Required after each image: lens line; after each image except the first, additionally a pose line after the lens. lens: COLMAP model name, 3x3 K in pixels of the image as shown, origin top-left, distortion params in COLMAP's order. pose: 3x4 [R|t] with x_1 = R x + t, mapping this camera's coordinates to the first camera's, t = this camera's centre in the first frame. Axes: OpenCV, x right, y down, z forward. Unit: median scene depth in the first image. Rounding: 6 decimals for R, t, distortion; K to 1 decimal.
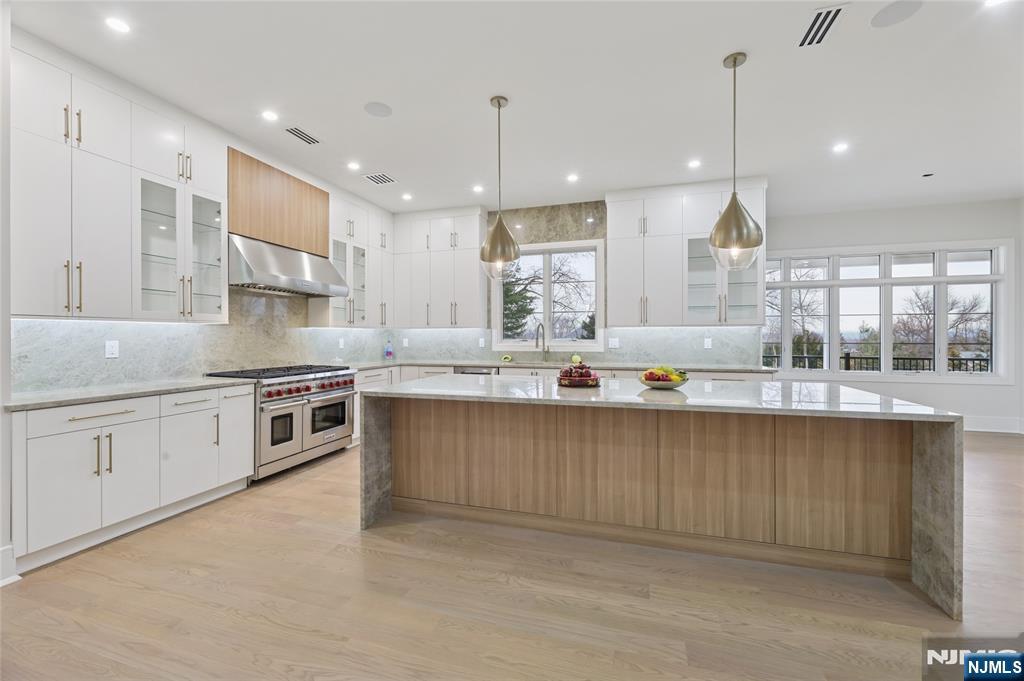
lens RADIAL K [[413.5, 0, 512.0], [0, 413.5, 340.5], [0, 0, 1]] dist [-0.006923, 0.000325]
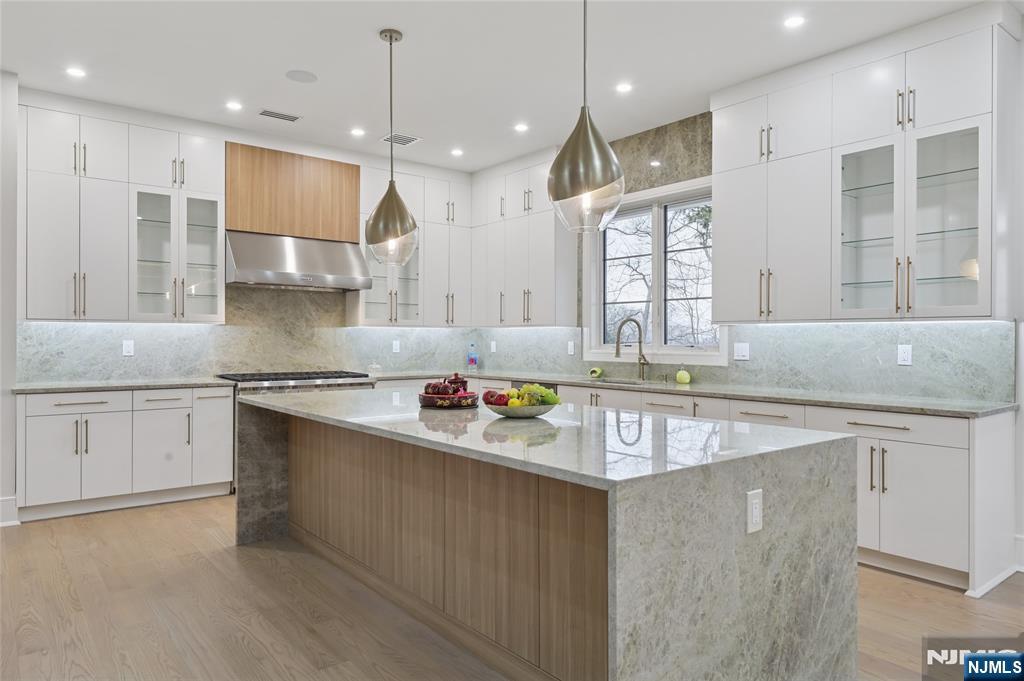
lens RADIAL K [[668.9, 0, 512.0], [0, 668.9, 340.5], [0, 0, 1]] dist [-0.001951, 0.001426]
pose [[0.824544, 0.006228, -0.565764, 0.831136], [-0.010587, 0.999934, -0.004423, -0.001794], [0.565699, 0.009637, 0.824555, 0.090191]]
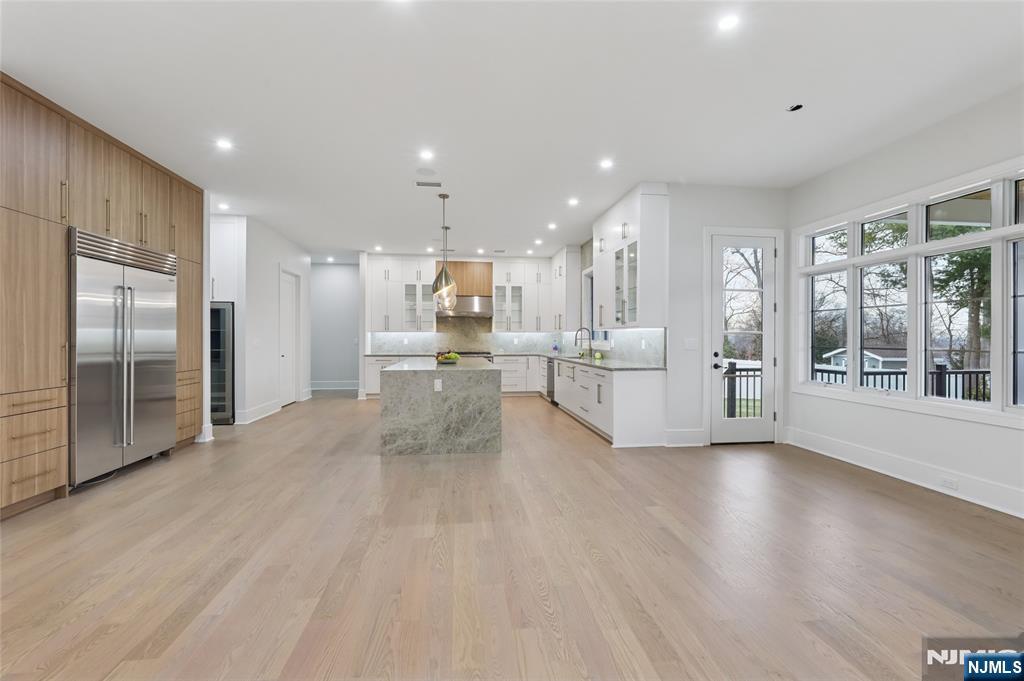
lens RADIAL K [[438.7, 0, 512.0], [0, 438.7, 340.5], [0, 0, 1]] dist [-0.000161, -0.000019]
pose [[0.412852, 0.007283, -0.910769, 2.086454], [-0.008835, 0.999953, 0.003991, -0.005518], [0.910755, 0.006399, 0.412896, 0.352668]]
